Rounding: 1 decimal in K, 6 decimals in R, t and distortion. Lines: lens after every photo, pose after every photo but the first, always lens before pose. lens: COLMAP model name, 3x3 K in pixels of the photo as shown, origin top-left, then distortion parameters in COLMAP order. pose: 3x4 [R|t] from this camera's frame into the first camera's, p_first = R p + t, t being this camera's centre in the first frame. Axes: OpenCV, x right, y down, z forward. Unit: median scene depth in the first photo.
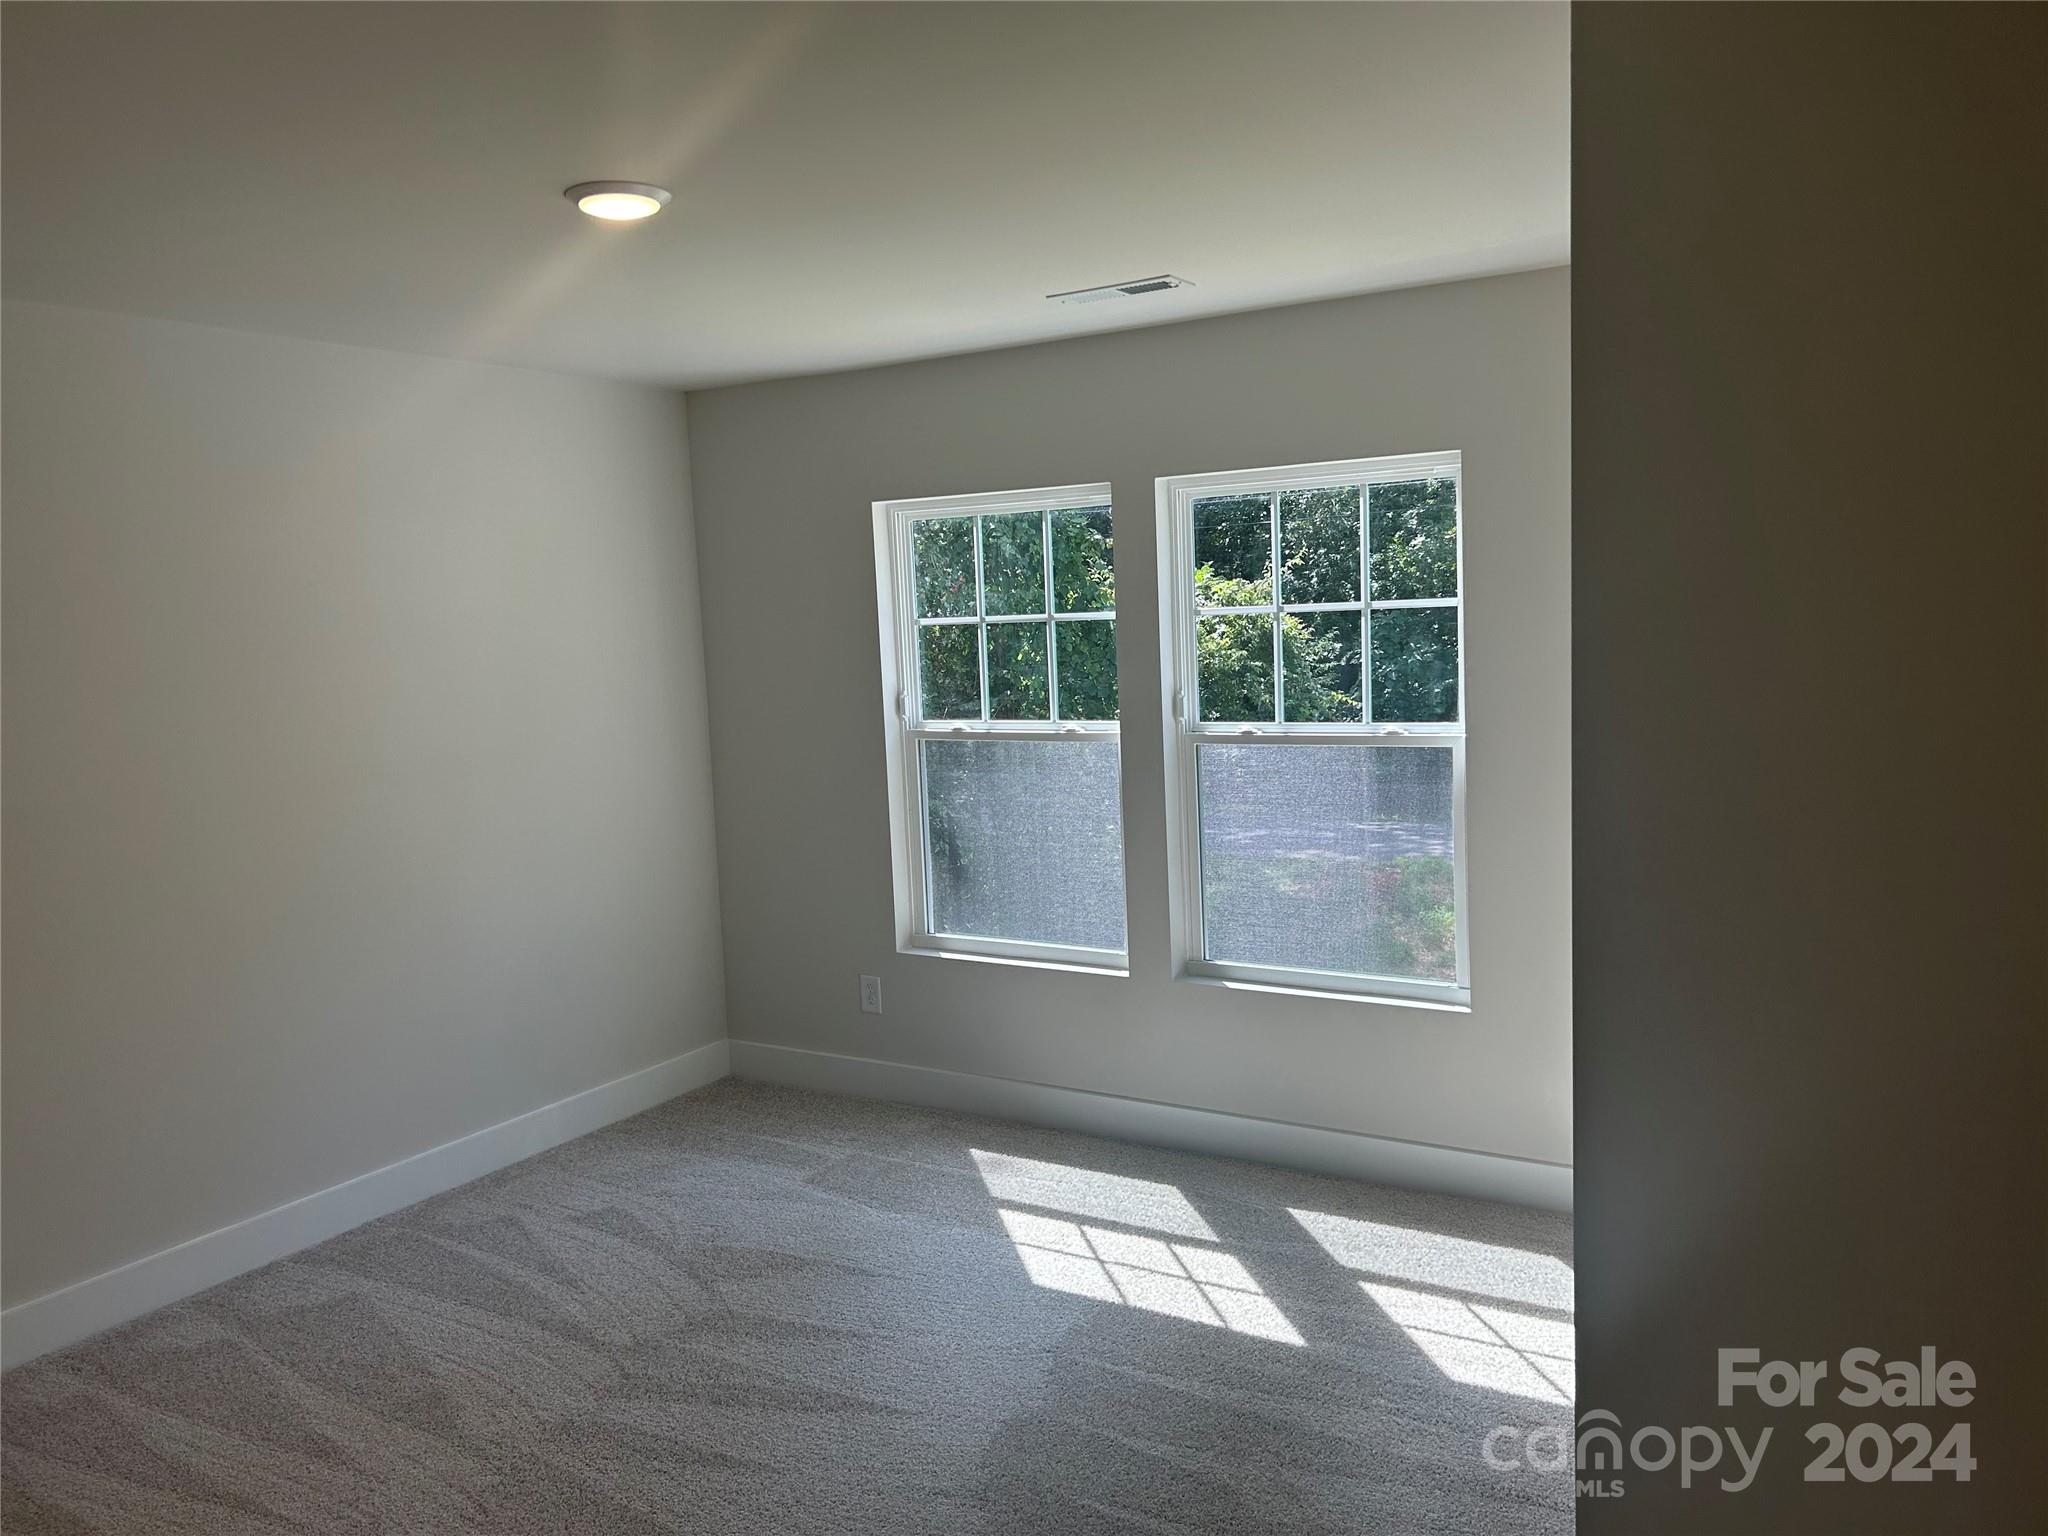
lens RADIAL K [[1548.6, 0, 1039.0], [0, 1548.6, 772.1], [0, 0, 1]] dist [0.063161, -0.089778]
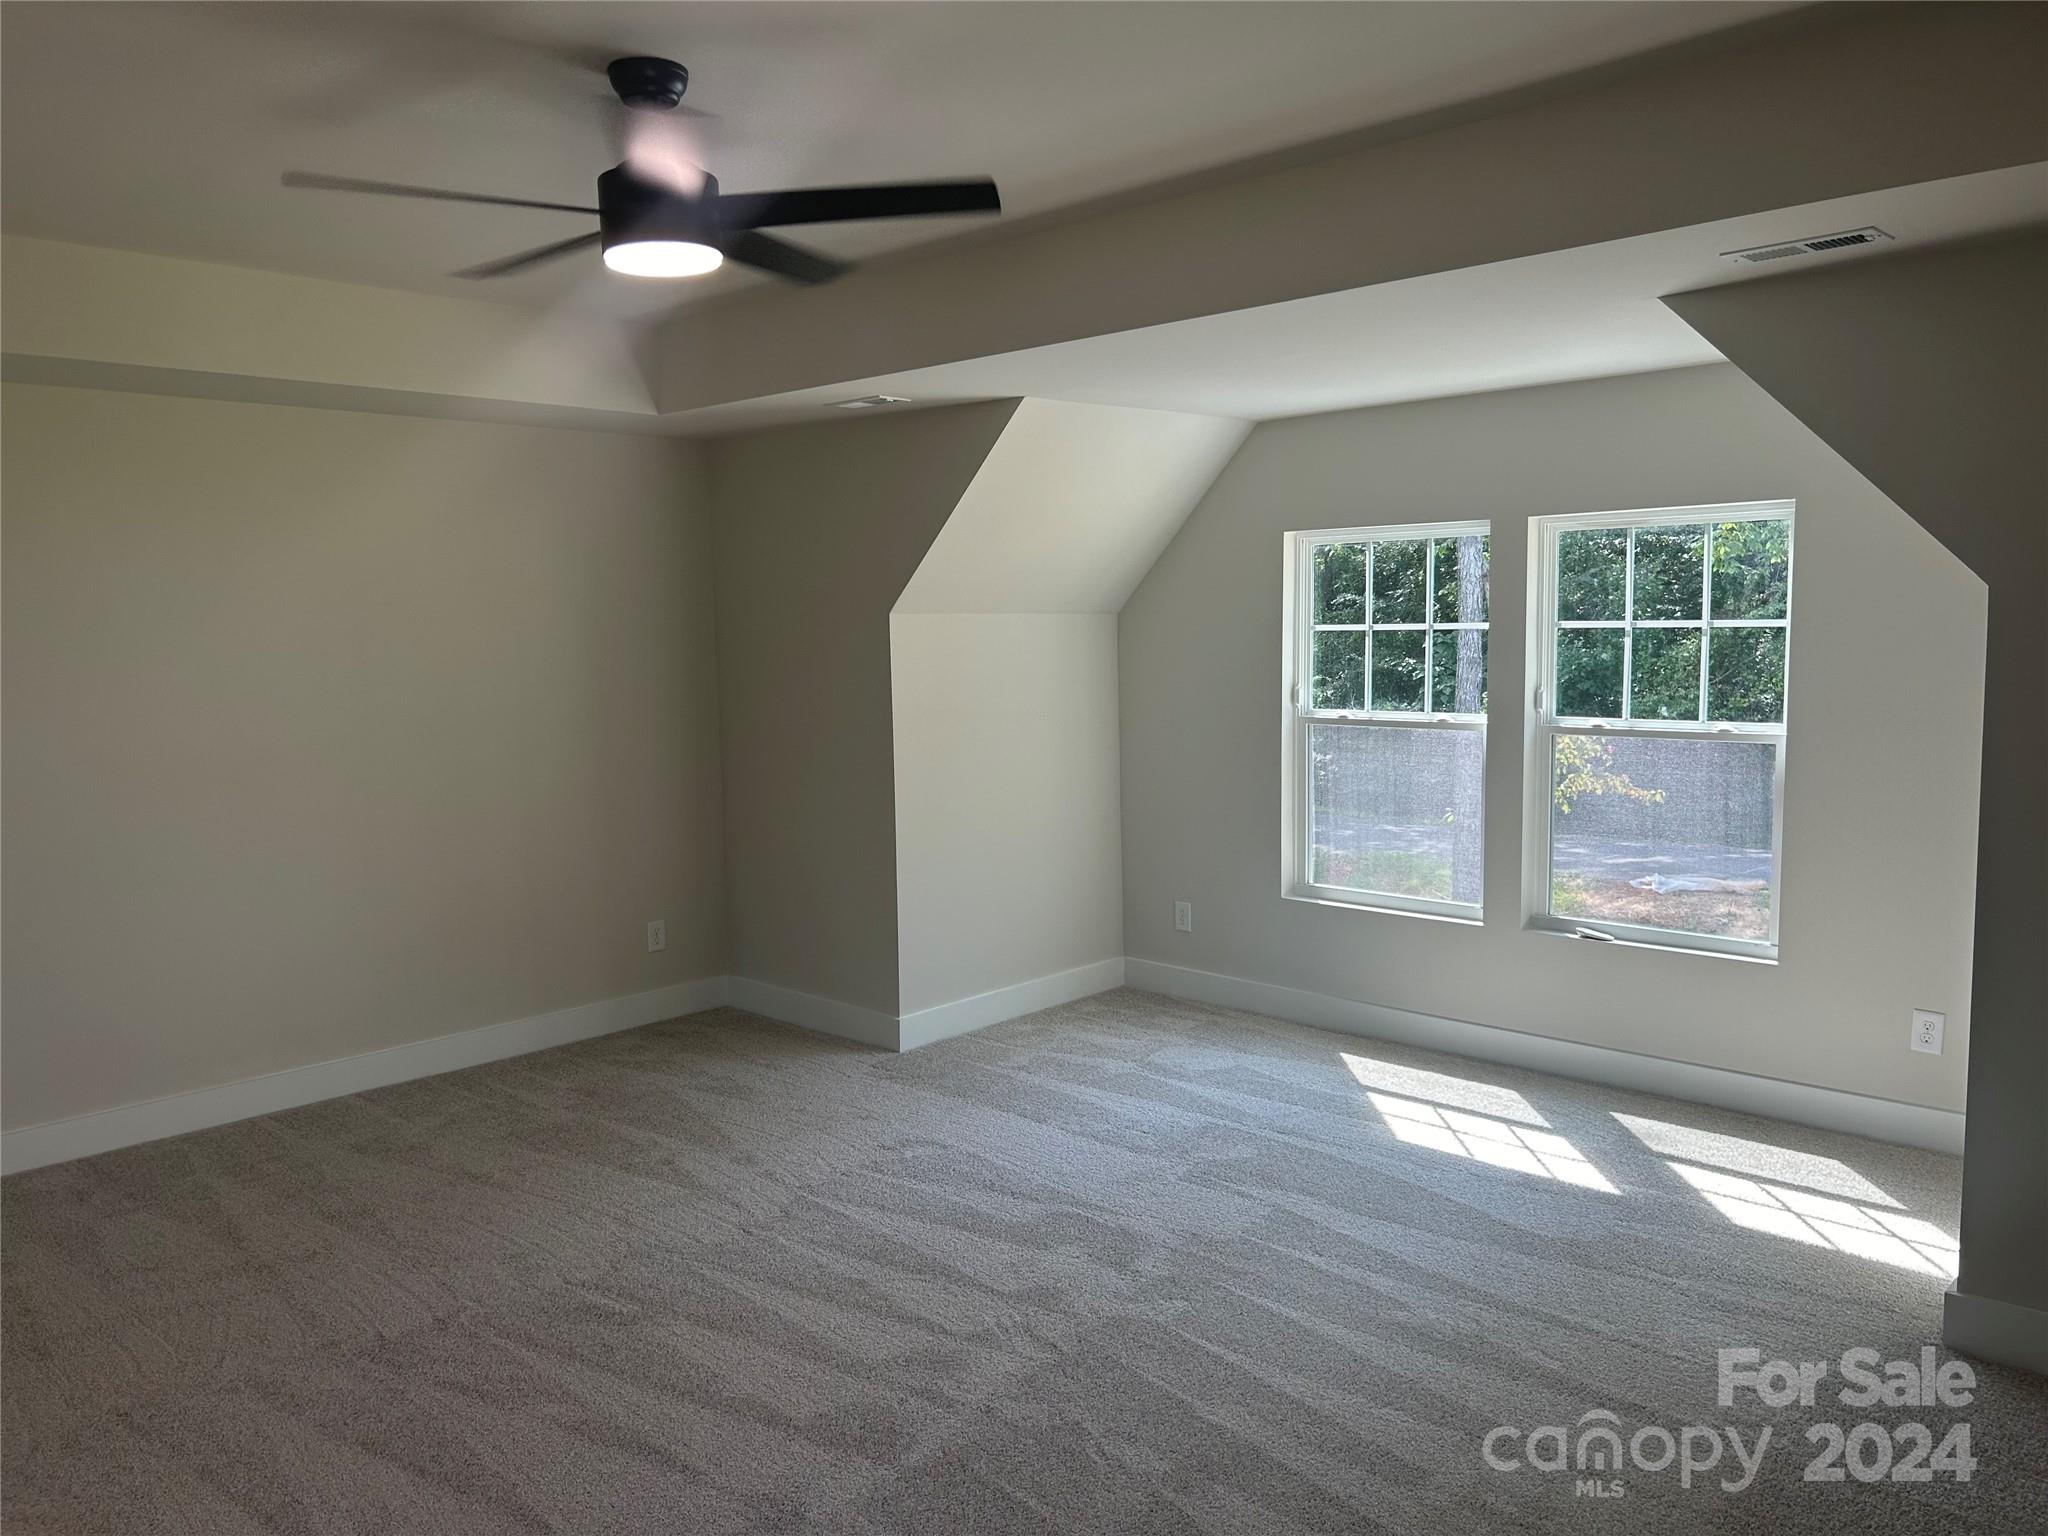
lens RADIAL K [[1523.2, 0, 1015.7], [0, 1523.2, 804.2], [0, 0, 1]] dist [0.098080, -0.086932]
pose [[0.971348, 0.042073, -0.233906, -0.021961], [-0.033745, 0.998650, 0.039496, 0.003012], [0.235252, -0.030471, 0.971457, -0.276553]]
